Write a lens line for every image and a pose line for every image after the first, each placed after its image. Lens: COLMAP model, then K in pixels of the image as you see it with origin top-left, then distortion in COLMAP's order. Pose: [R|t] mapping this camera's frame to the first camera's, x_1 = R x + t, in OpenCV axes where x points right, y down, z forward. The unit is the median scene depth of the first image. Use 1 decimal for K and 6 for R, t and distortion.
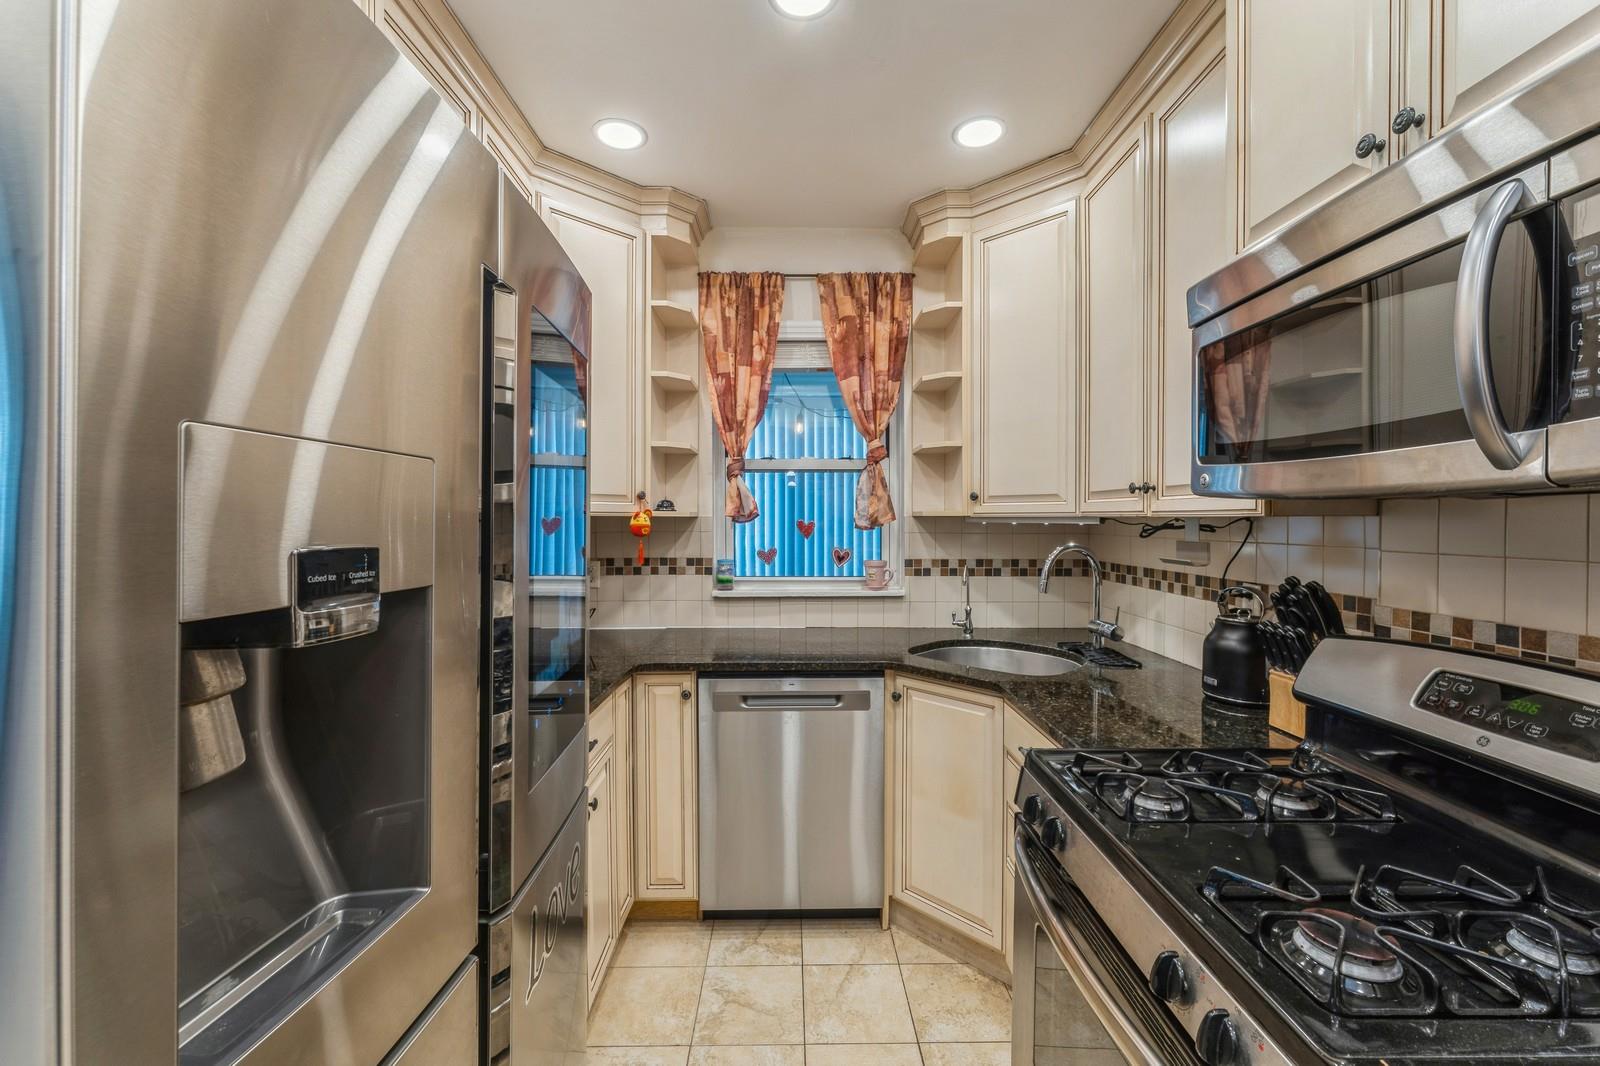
lens RADIAL K [[642.0, 0, 800.4], [0, 642.0, 524.8], [0, 0, 1]] dist [0.001287, 0.000088]
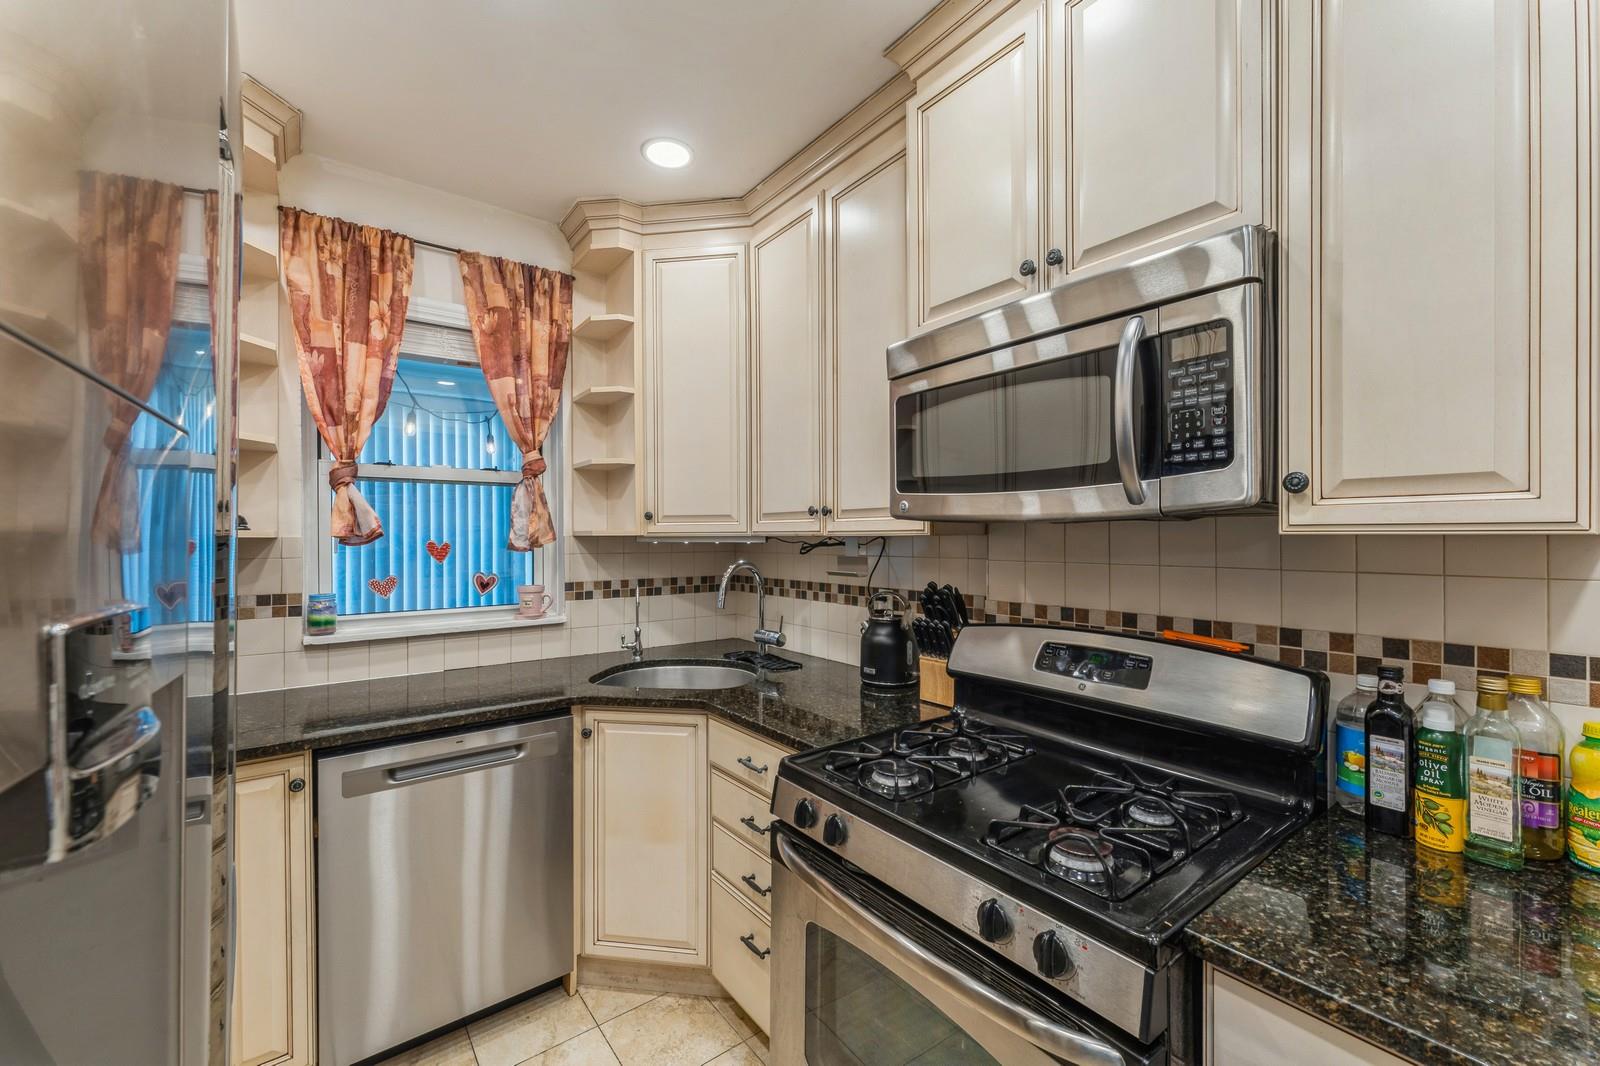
lens RADIAL K [[636.5, 0, 792.4], [0, 636.5, 535.0], [0, 0, 1]] dist [0.000575, -0.000314]
pose [[0.805180, -0.002555, 0.593025, -0.120341], [0.010659, 0.999892, -0.010164, -0.002063], [-0.592934, 0.014505, 0.805120, 0.072237]]
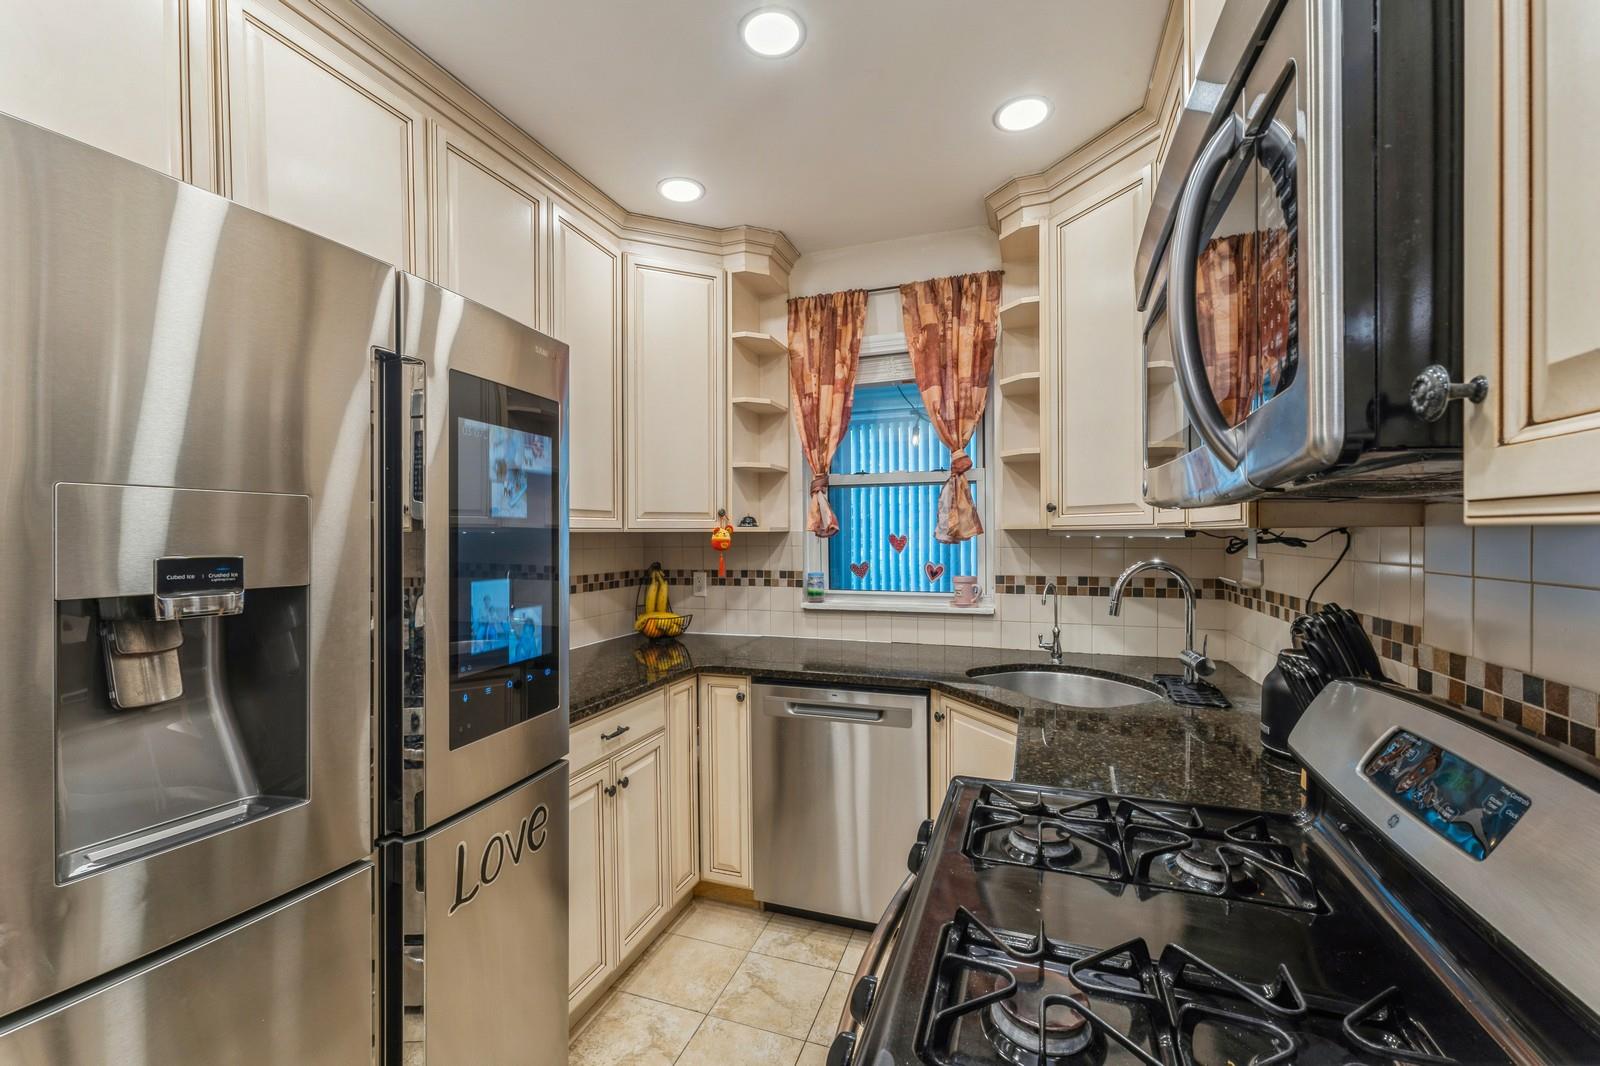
lens RADIAL K [[647.5, 0, 801.5], [0, 647.5, 539.4], [0, 0, 1]] dist [0.000547, -0.000118]
pose [[0.938475, -0.002973, -0.345335, 0.231856], [0.003346, 0.999994, 0.000483, -0.000376], [0.345331, -0.001609, 0.938479, 0.012081]]
